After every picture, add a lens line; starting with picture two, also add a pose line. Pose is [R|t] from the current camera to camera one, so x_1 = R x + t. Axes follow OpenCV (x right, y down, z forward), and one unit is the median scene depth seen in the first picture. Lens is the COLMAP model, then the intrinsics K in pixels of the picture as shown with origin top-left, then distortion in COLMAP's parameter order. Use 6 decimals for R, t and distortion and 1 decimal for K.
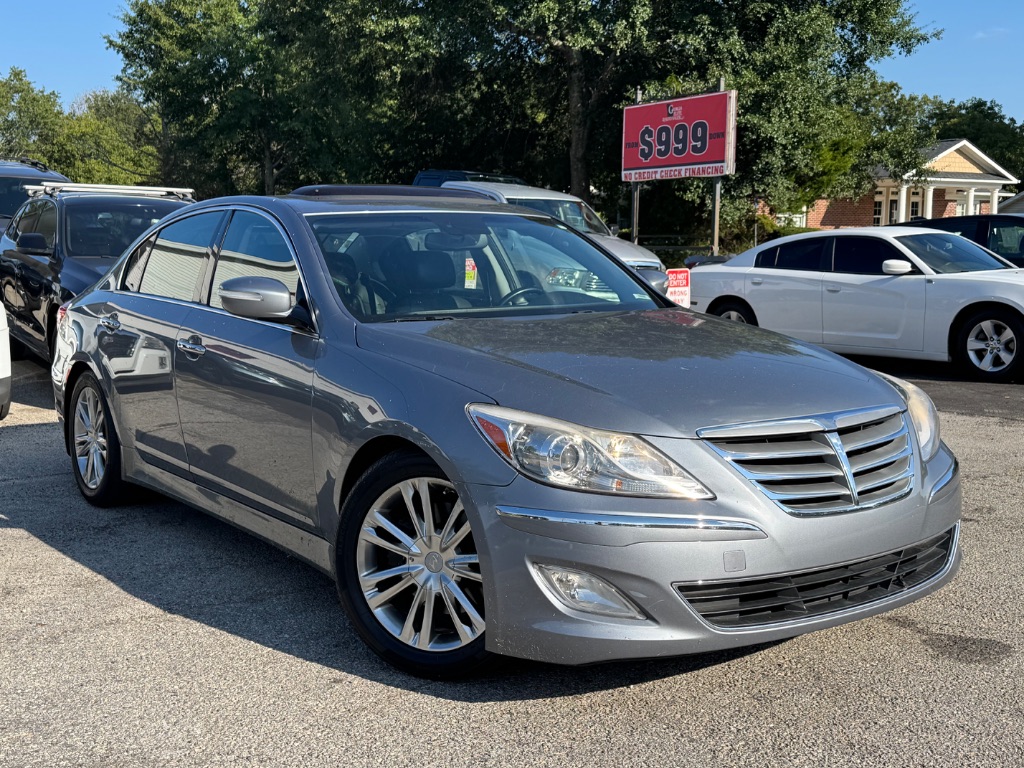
lens RADIAL K [[1160.9, 0, 512.0], [0, 1160.9, 384.0], [0, 0, 1]] dist [0.169879, -0.367772]
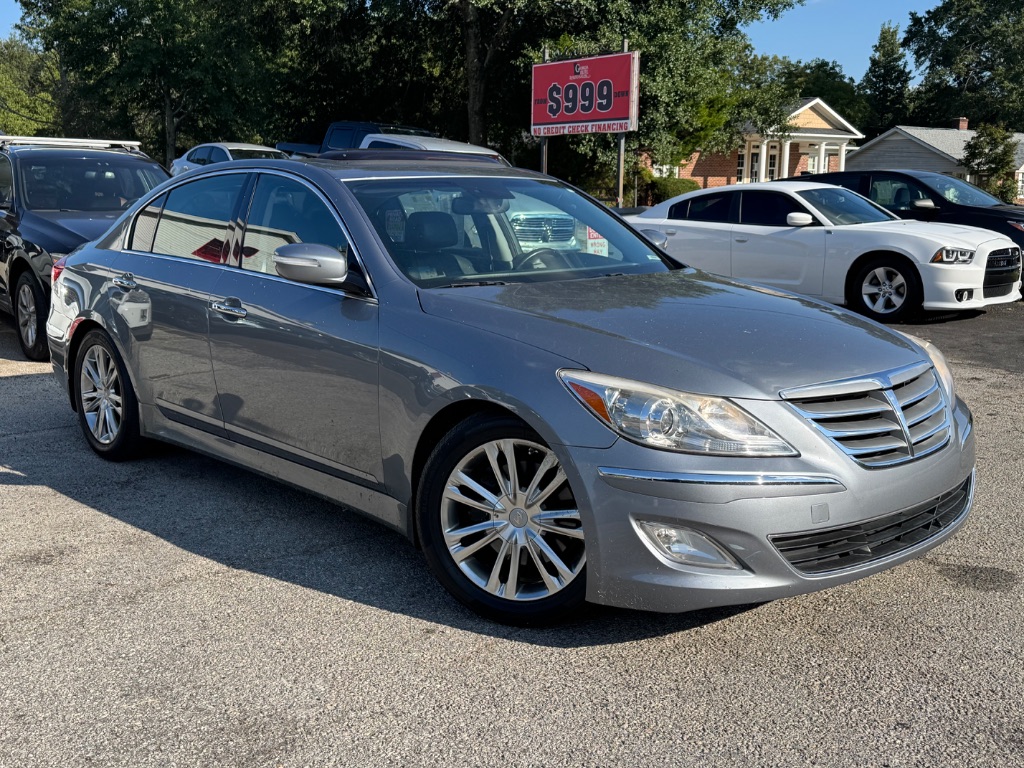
lens RADIAL K [[1068.3, 0, 512.0], [0, 1068.3, 384.0], [0, 0, 1]] dist [0.174111, -0.380608]
pose [[0.993848, -0.016997, 0.109440, -0.104326], [0.010482, 0.998153, 0.059834, -0.015943], [-0.110255, -0.058319, 0.992191, 0.023869]]
